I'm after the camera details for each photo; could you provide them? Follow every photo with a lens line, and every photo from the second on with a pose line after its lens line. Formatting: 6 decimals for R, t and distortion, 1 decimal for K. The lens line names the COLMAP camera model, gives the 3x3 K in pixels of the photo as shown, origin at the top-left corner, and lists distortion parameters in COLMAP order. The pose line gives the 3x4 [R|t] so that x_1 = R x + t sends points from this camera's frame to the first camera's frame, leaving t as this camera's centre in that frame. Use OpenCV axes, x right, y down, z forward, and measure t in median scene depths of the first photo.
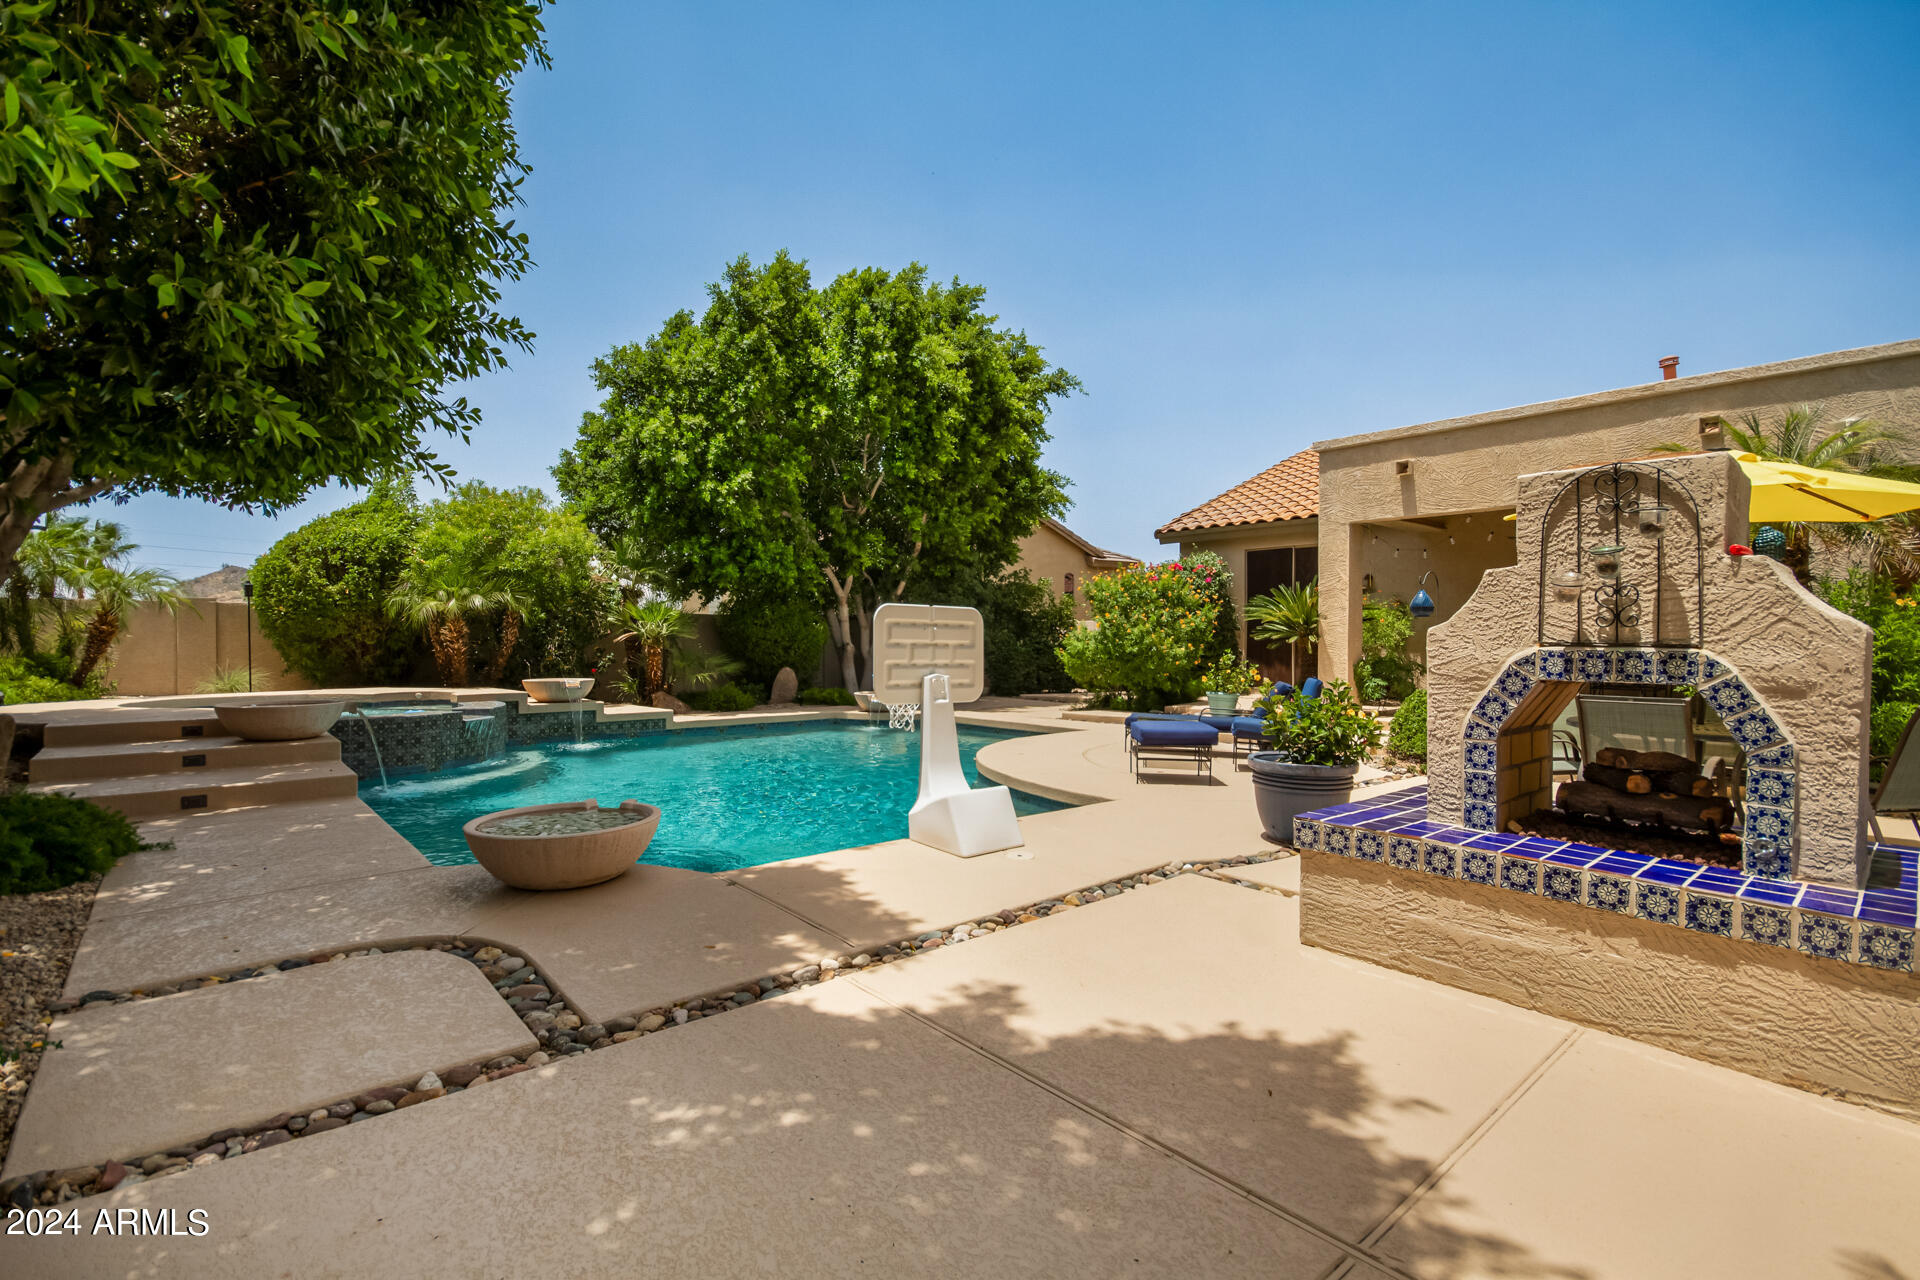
lens RADIAL K [[887.6, 0, 955.0], [0, 887.6, 636.8], [0, 0, 1]] dist [0.005634, -0.002419]
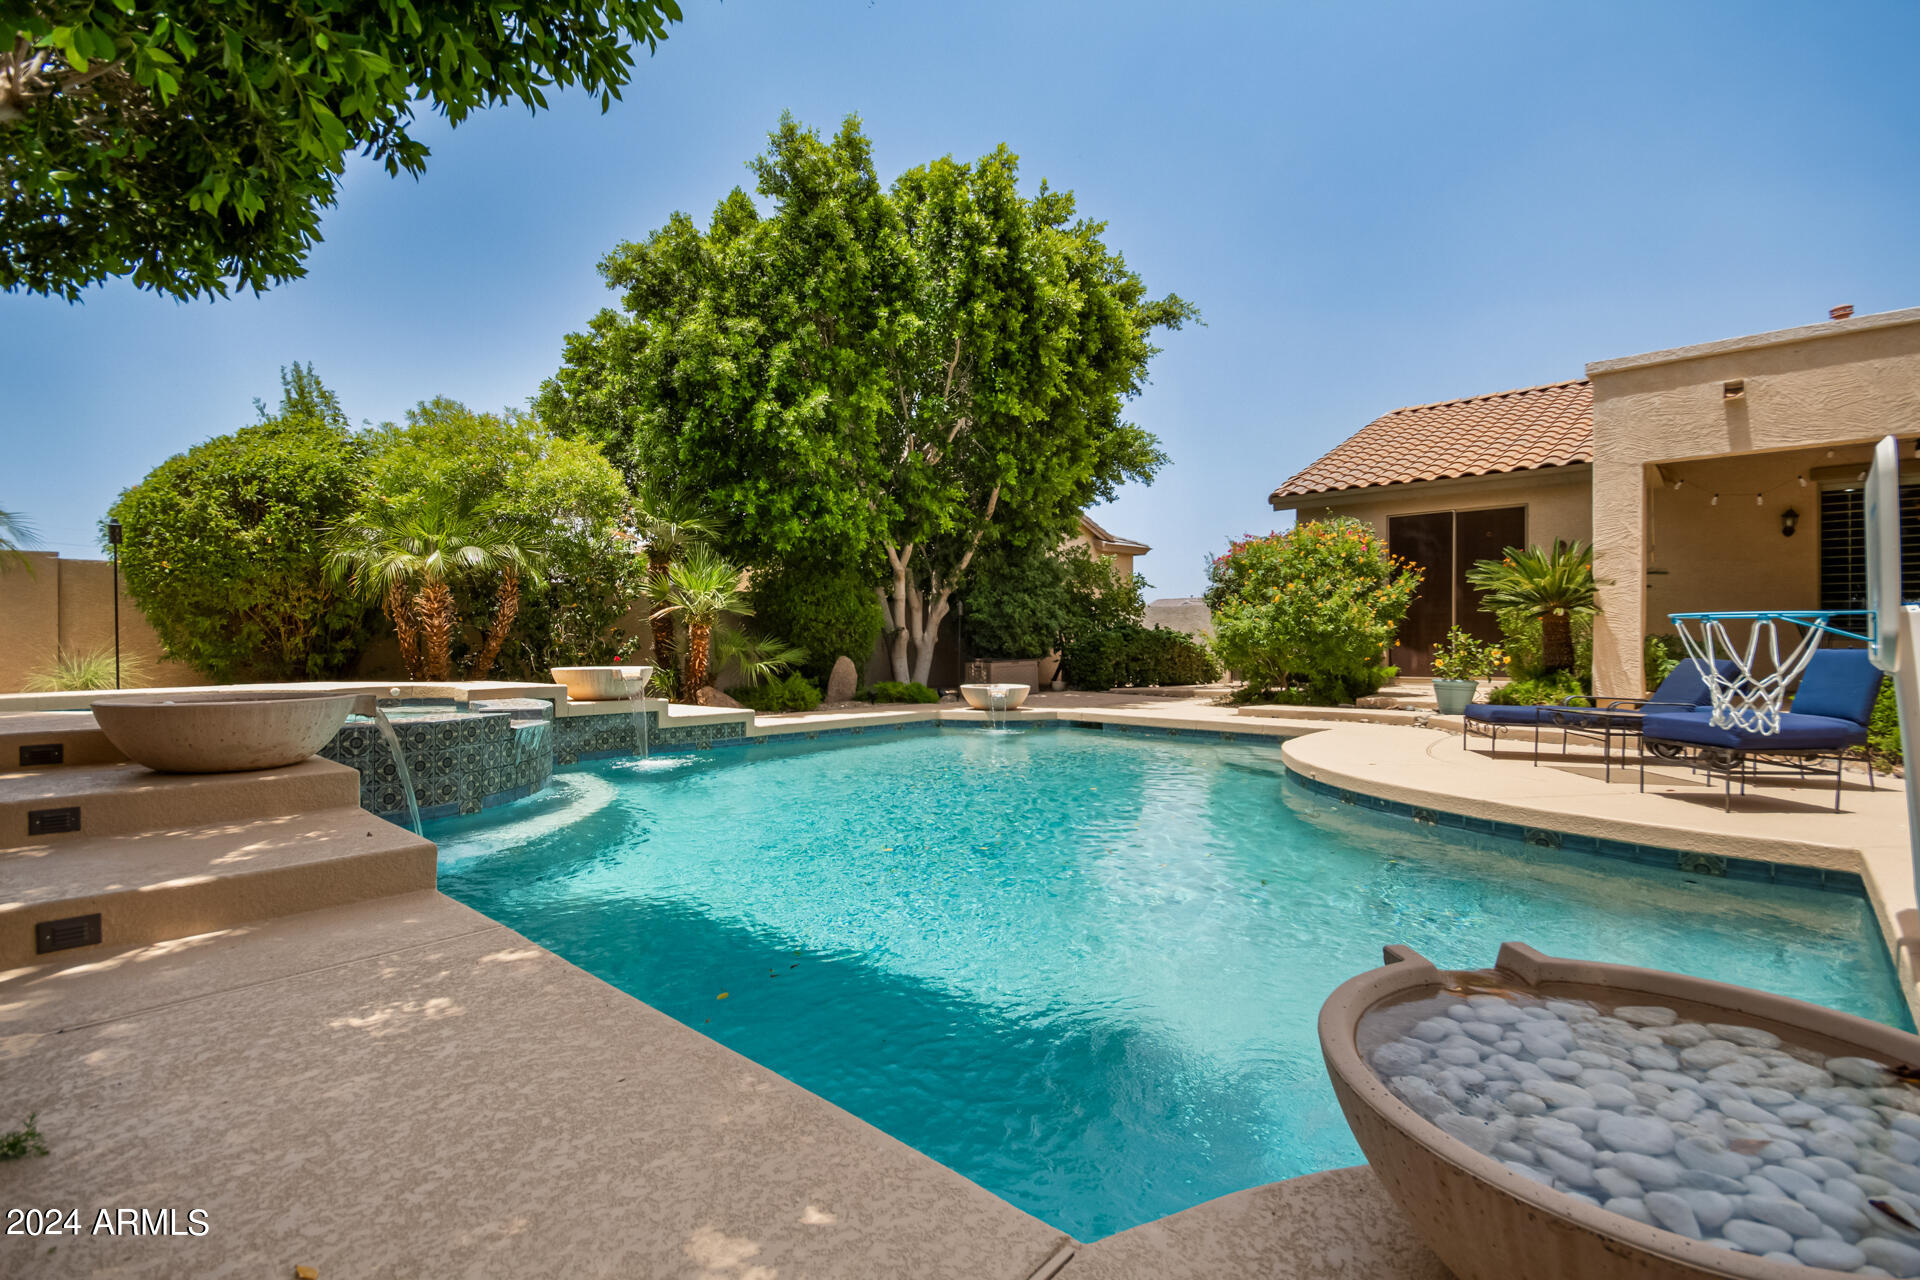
lens RADIAL K [[887.6, 0, 944.7], [0, 887.6, 651.7], [0, 0, 1]] dist [0.005634, -0.002419]
pose [[0.994459, -0.002797, 0.105091, -0.210398], [0.001210, 0.999884, 0.015163, 0.021245], [-0.105121, -0.014951, 0.994347, 0.234017]]
